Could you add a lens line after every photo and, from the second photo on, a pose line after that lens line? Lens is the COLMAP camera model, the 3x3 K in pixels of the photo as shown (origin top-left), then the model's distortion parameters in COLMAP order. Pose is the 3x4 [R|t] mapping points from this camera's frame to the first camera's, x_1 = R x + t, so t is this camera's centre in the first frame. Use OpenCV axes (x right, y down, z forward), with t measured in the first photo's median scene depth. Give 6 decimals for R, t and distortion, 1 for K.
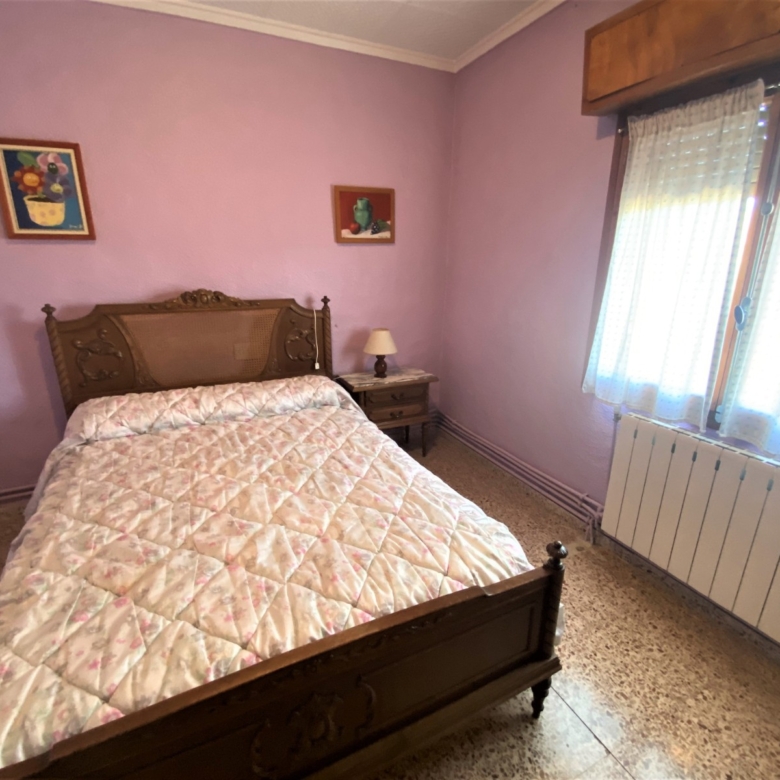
lens RADIAL K [[420.8, 0, 386.6], [0, 420.8, 385.6], [0, 0, 1]] dist [0.025163, -0.028574]
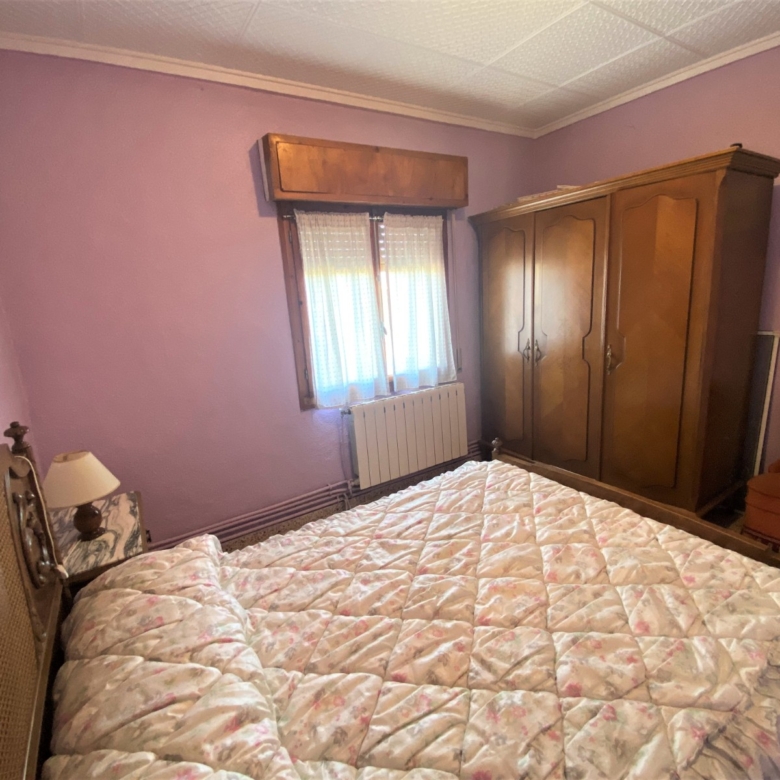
lens RADIAL K [[420.8, 0, 386.6], [0, 420.8, 385.6], [0, 0, 1]] dist [0.025163, -0.028574]
pose [[-0.109805, -0.210071, 0.971500, -0.912028], [0.343738, 0.909076, 0.235425, -0.323766], [-0.932624, 0.359792, -0.027612, 0.941849]]
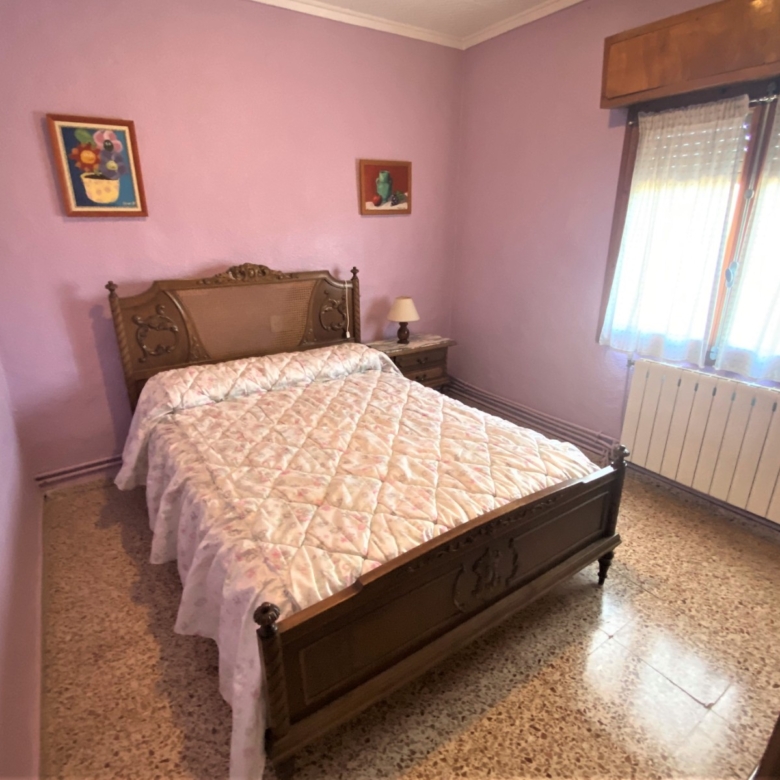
lens RADIAL K [[469.0, 0, 385.9], [0, 469.0, 385.5], [0, 0, 1]] dist [0.031236, -0.038660]
pose [[0.989662, -0.056046, 0.132017, -0.355582], [0.049822, 0.997507, 0.049983, 0.039482], [-0.134489, -0.042889, 0.989986, -0.264315]]
